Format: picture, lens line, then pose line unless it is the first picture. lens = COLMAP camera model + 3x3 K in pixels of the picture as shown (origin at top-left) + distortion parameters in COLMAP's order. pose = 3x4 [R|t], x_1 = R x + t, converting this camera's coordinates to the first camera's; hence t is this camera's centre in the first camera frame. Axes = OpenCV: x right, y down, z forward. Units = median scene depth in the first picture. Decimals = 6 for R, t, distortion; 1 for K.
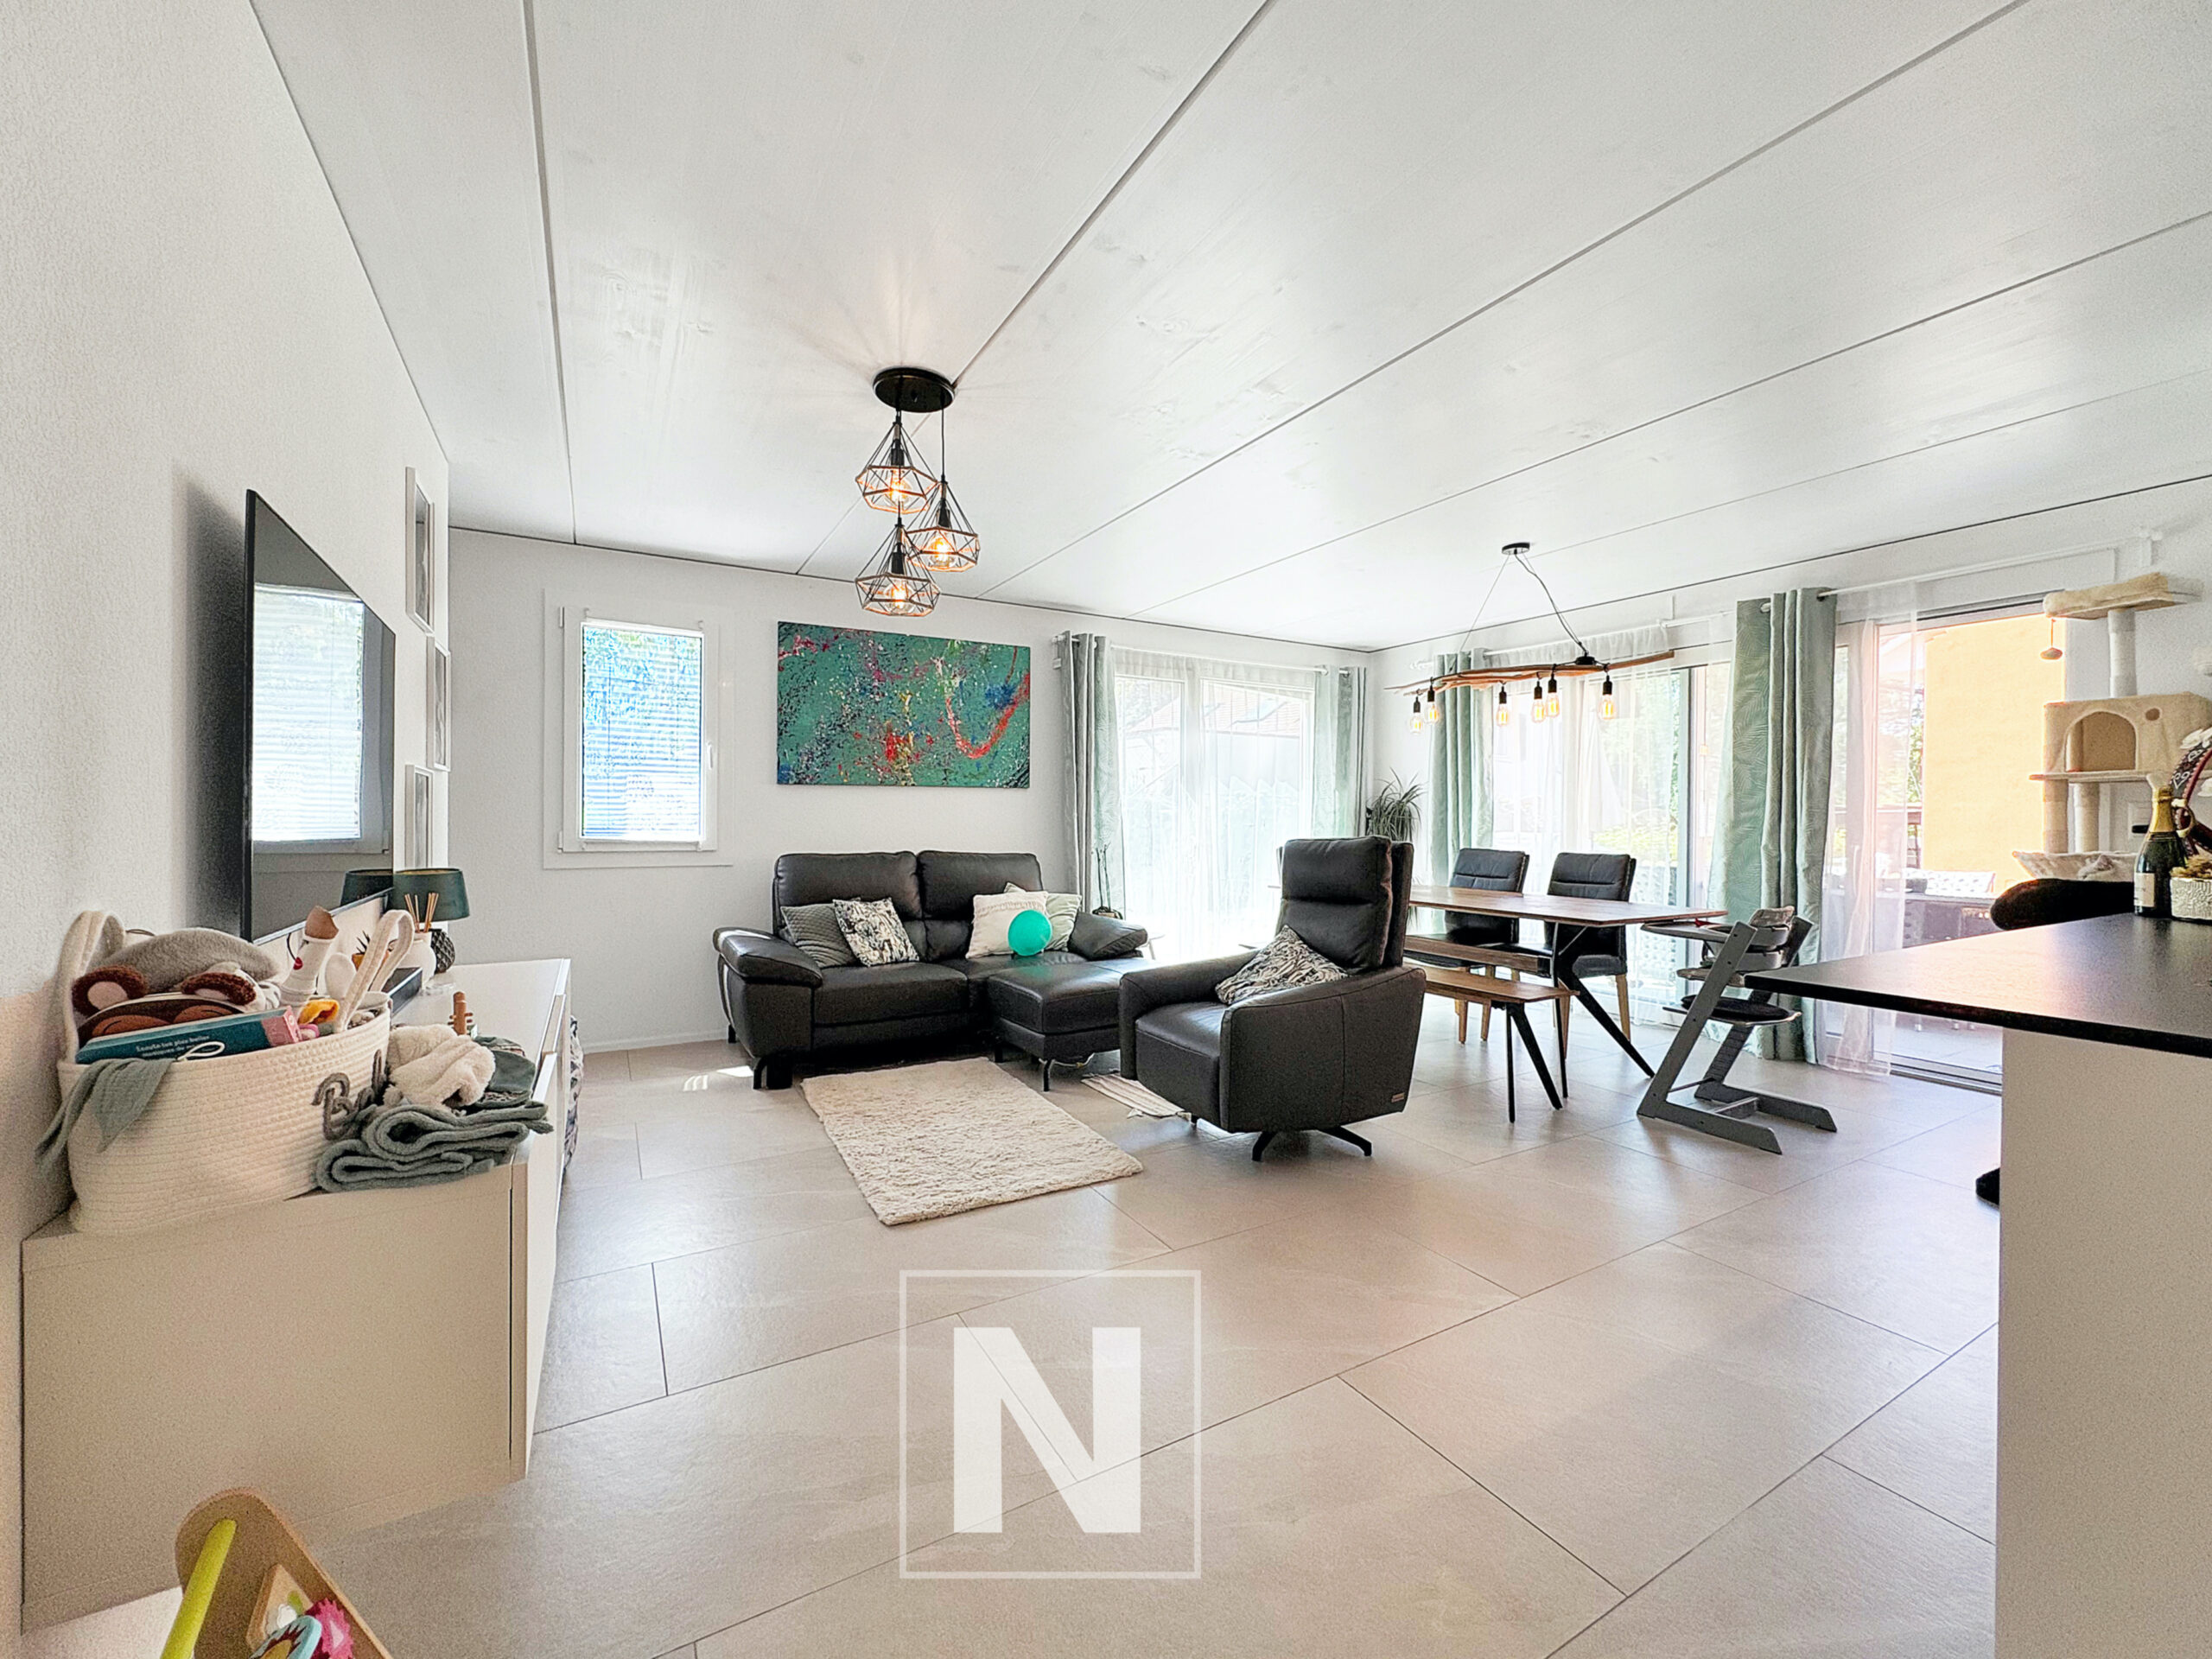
lens RADIAL K [[896.6, 0, 1099.4], [0, 896.6, 826.0], [0, 0, 1]] dist [-0.000169, 0.000143]
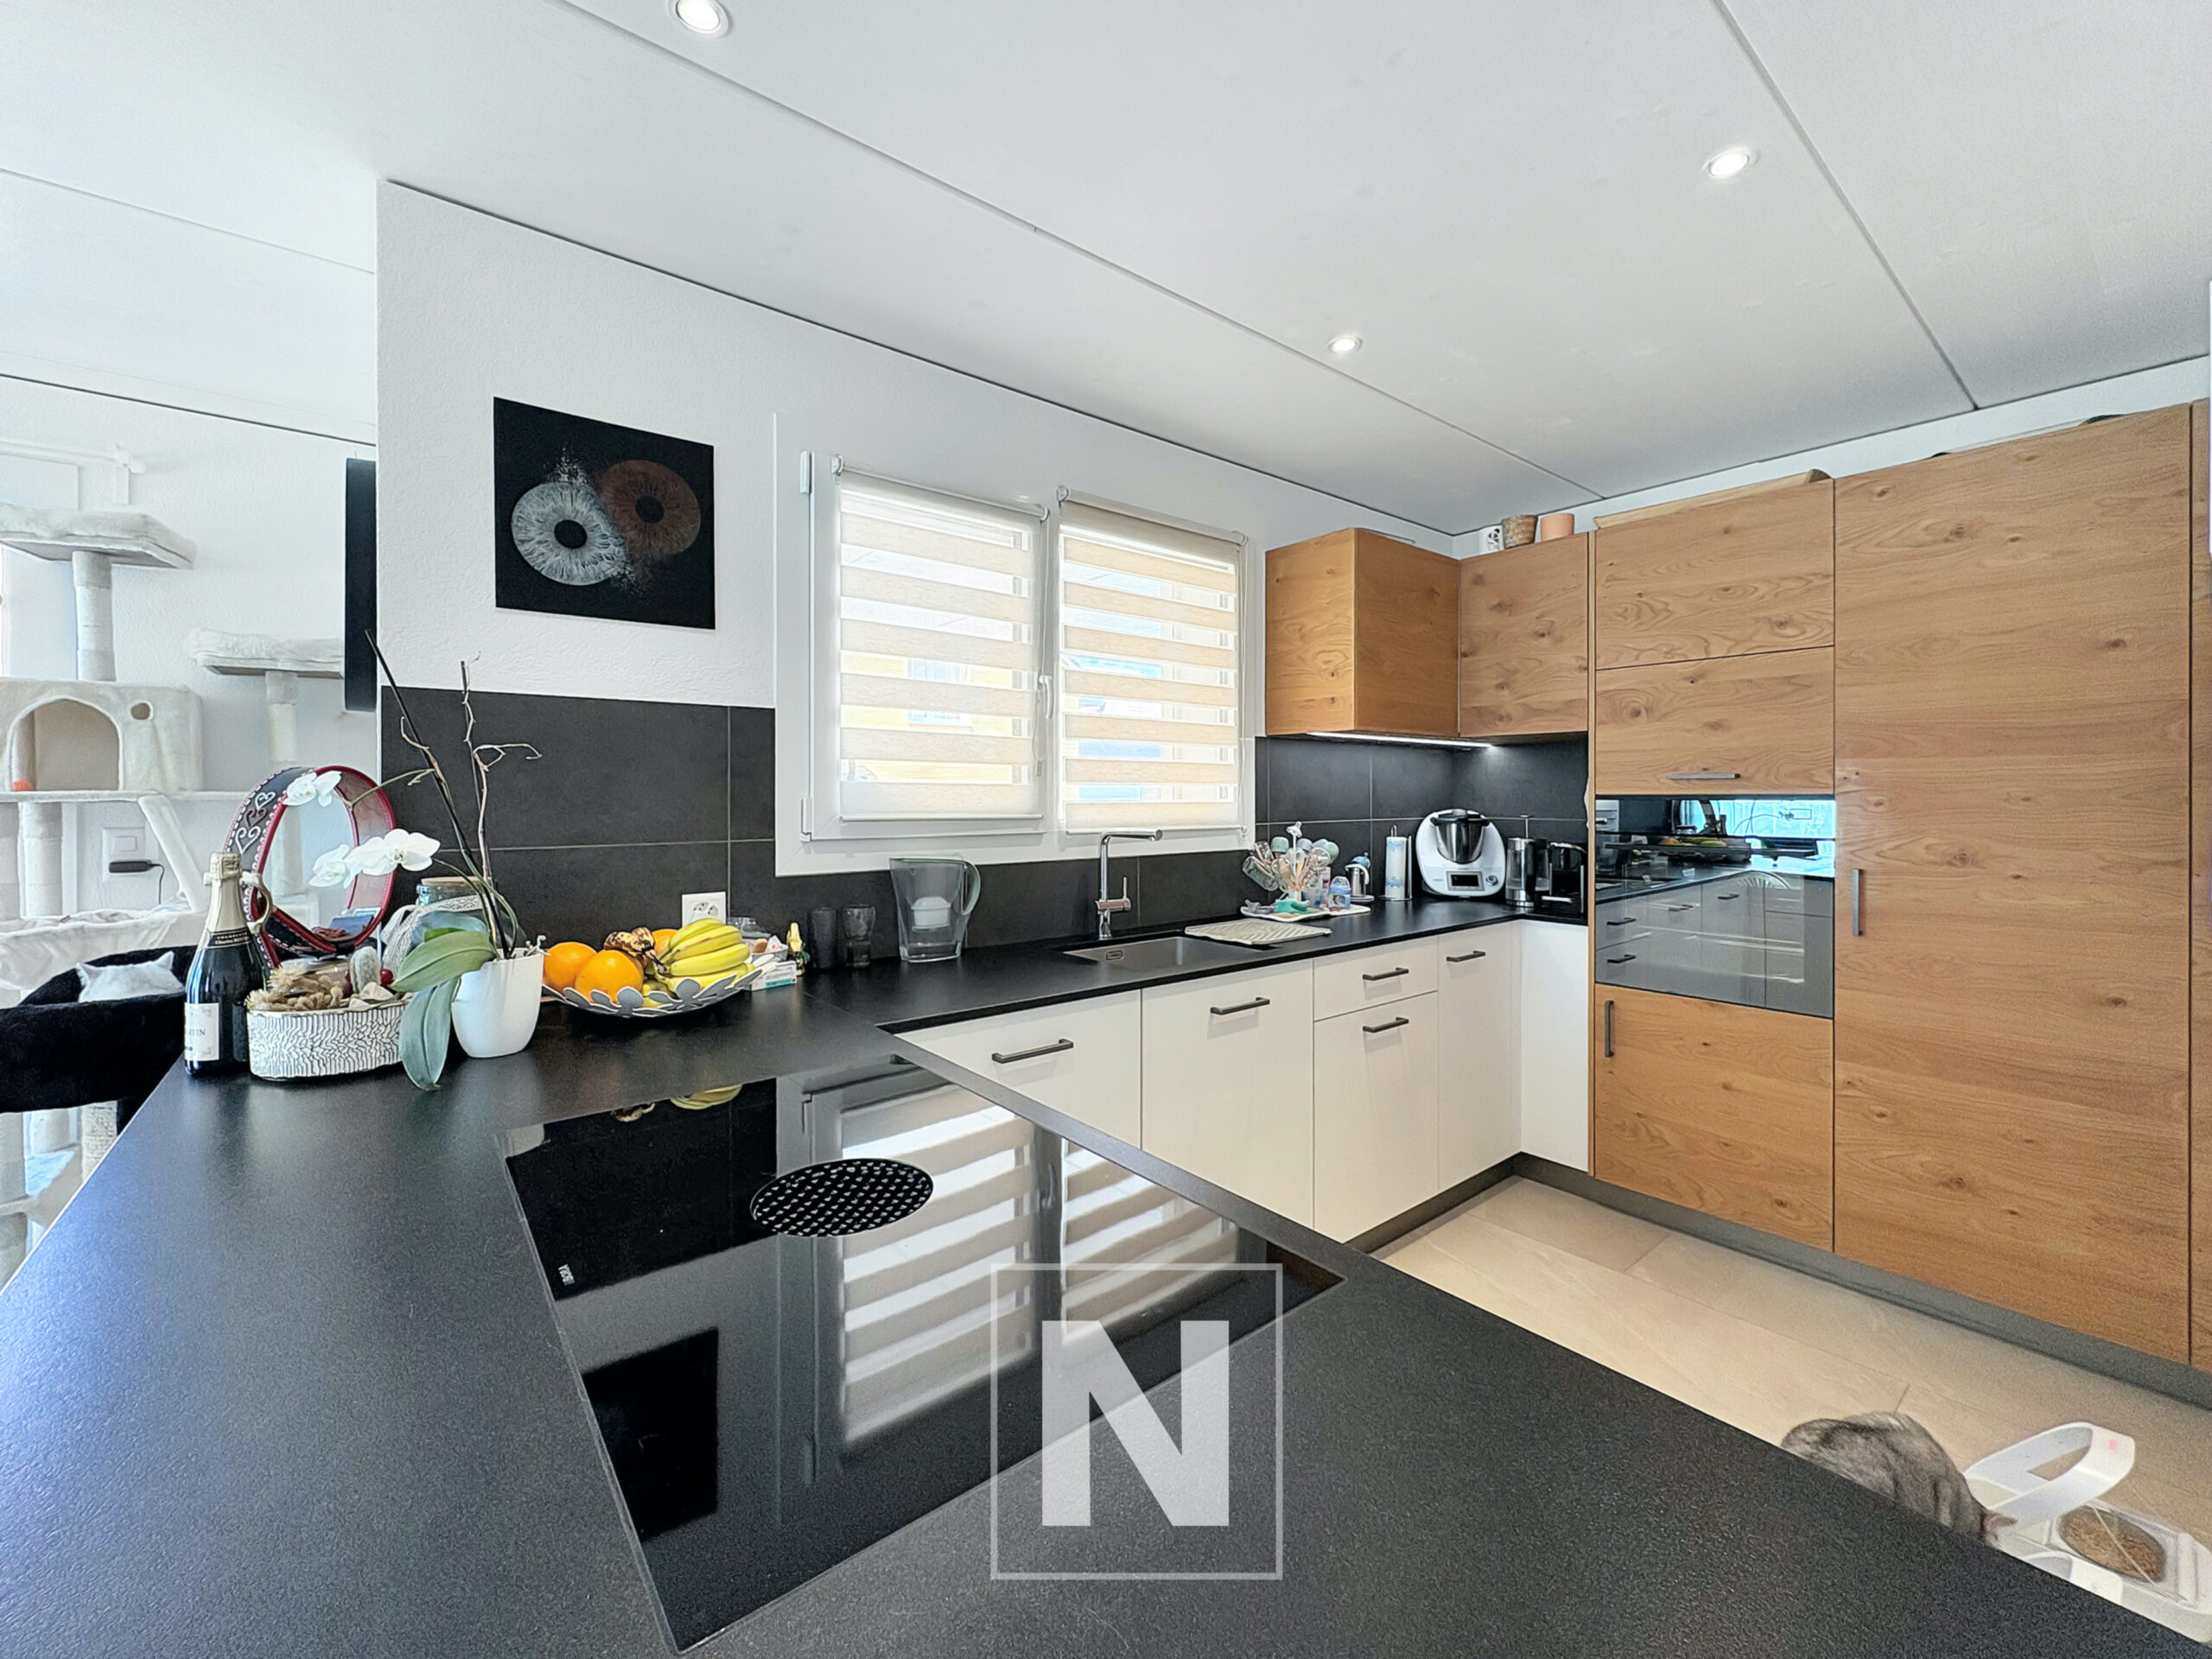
lens RADIAL K [[898.1, 0, 1103.1], [0, 898.1, 799.1], [0, 0, 1]] dist [-0.000842, -0.000089]
pose [[-0.154679, -0.008771, 0.987926, 0.347112], [0.009431, 0.999902, 0.010354, -0.054855], [-0.987920, 0.010919, -0.154581, 0.353084]]
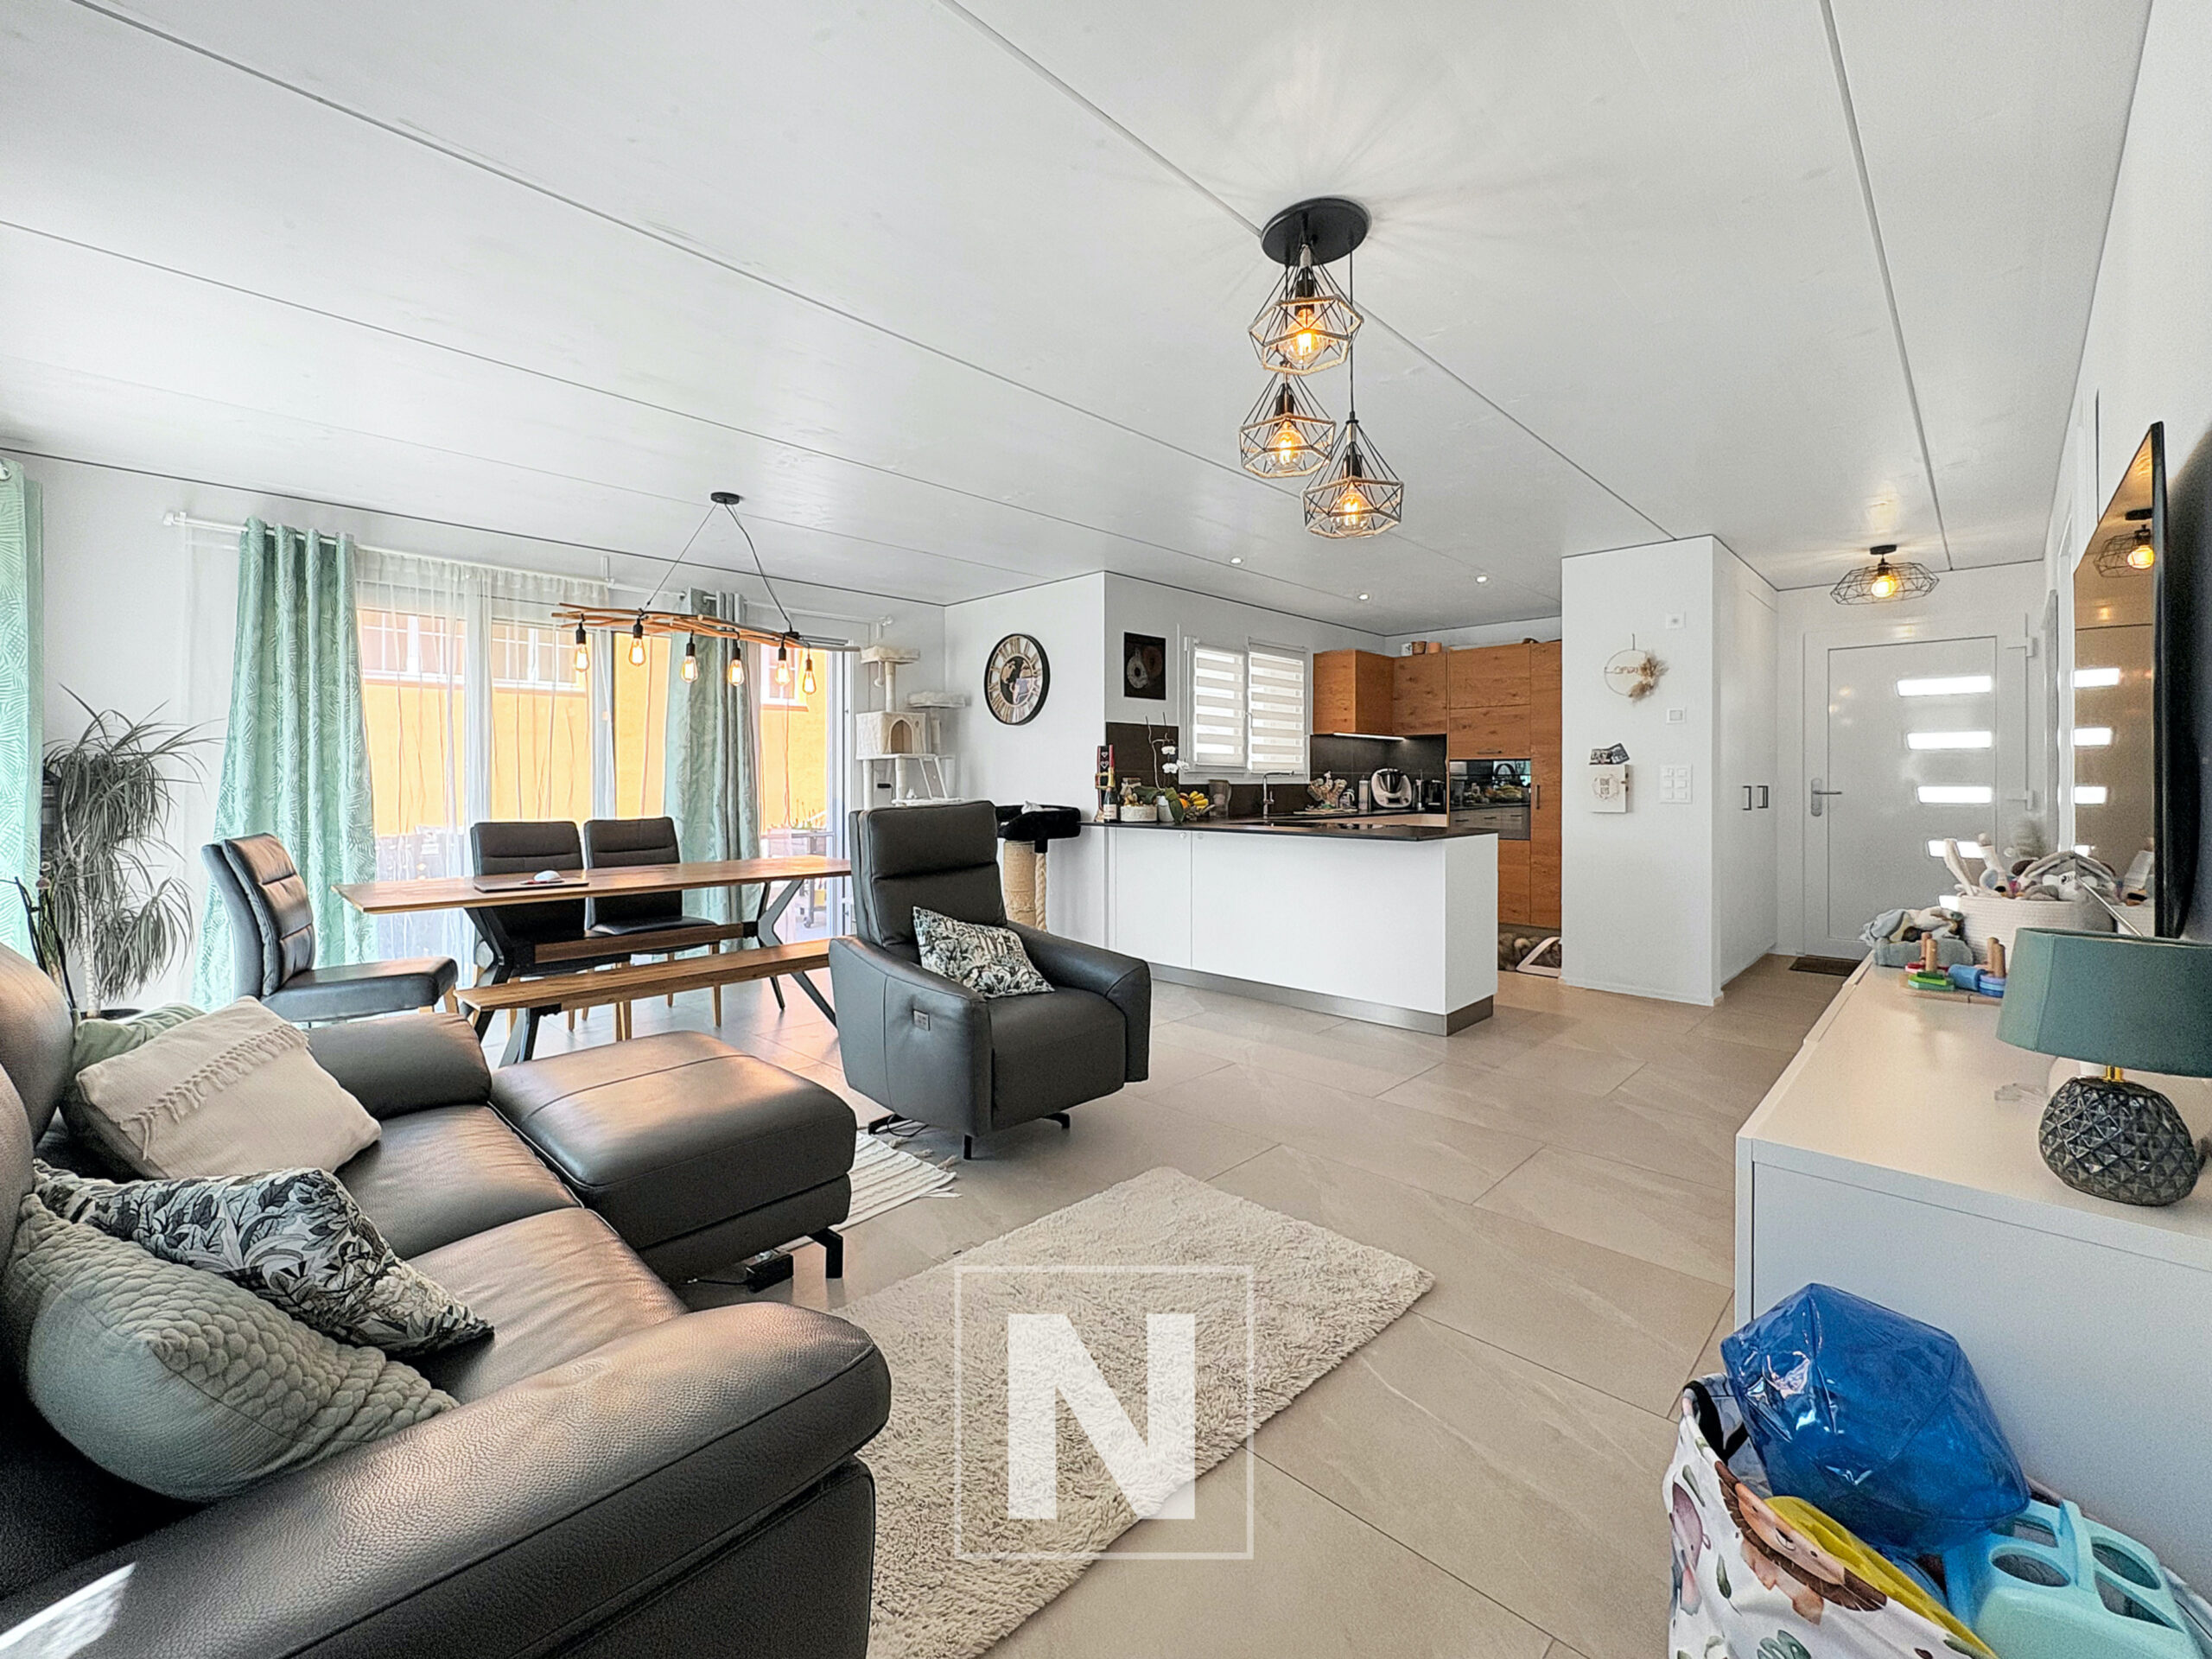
lens RADIAL K [[902.5, 0, 1100.8], [0, 902.5, 783.2], [0, 0, 1]] dist [-0.000099, 0.000027]
pose [[-0.269309, -0.008922, 0.963012, -0.749414], [0.007535, 0.999907, 0.011371, -0.019622], [-0.963024, 0.010319, -0.269217, 1.152041]]
